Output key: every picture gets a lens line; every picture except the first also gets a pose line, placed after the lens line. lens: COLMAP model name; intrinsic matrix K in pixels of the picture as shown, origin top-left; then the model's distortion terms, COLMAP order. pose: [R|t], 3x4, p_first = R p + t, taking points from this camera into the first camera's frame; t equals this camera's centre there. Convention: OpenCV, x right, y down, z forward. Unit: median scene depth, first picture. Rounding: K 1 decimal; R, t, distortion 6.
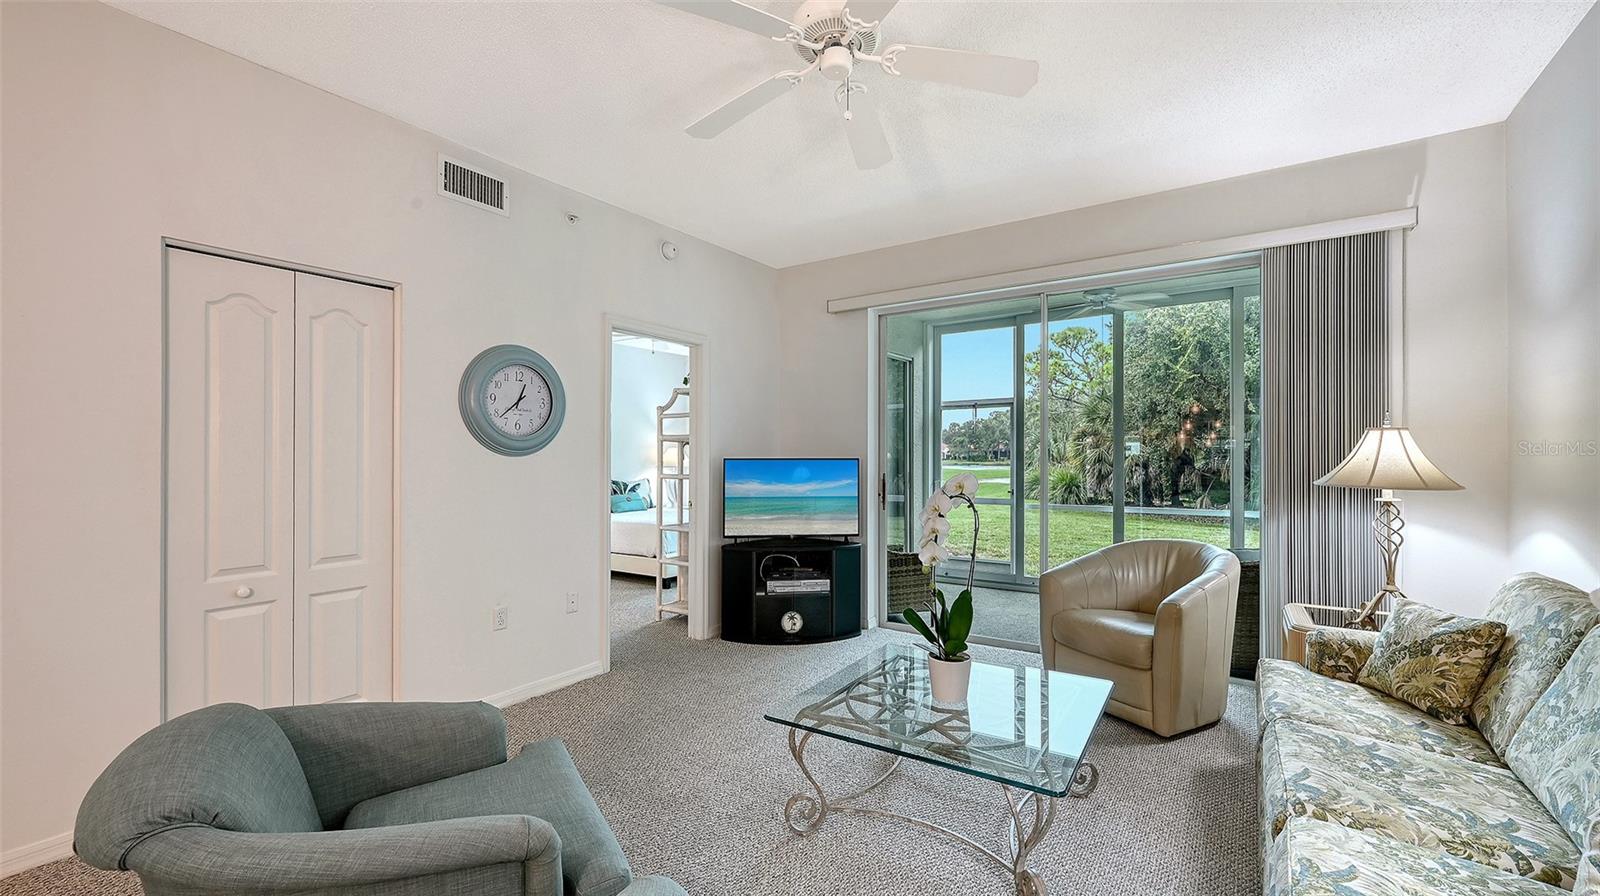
lens RADIAL K [[648.4, 0, 816.1], [0, 648.4, 449.4], [0, 0, 1]] dist [0.000743, 0.000192]
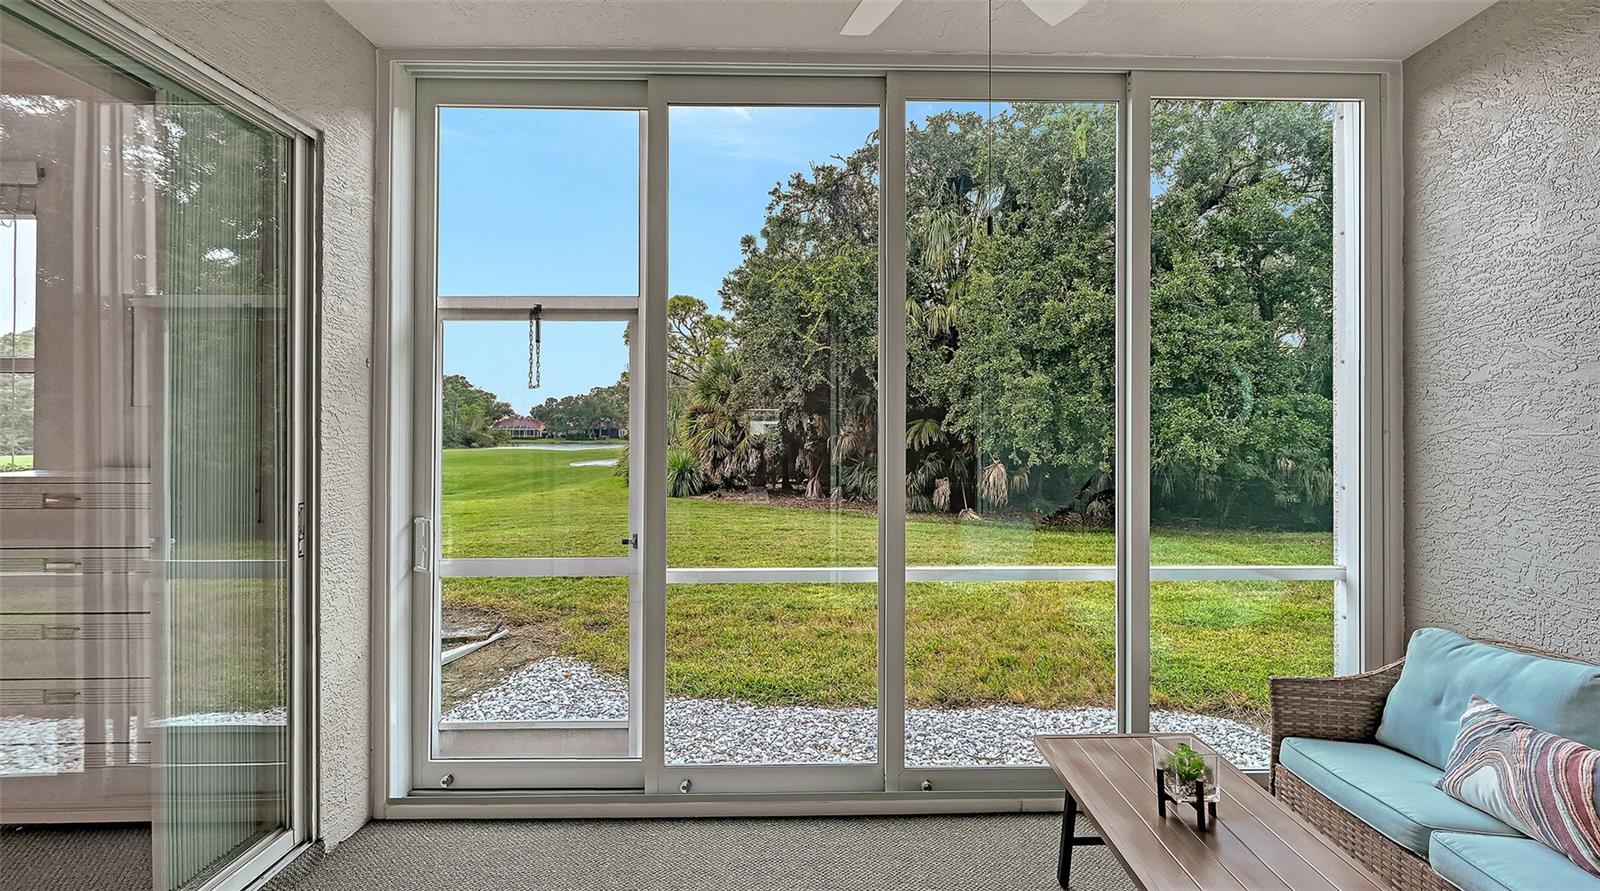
lens RADIAL K [[648.0, 0, 814.4], [0, 648.0, 435.8], [0, 0, 1]] dist [-0.000351, 0.000161]
pose [[0.827427, 0.003829, 0.561560, 0.074136], [-0.010500, 0.999907, 0.008653, -0.000674], [-0.561475, -0.013056, 0.827391, 0.264940]]
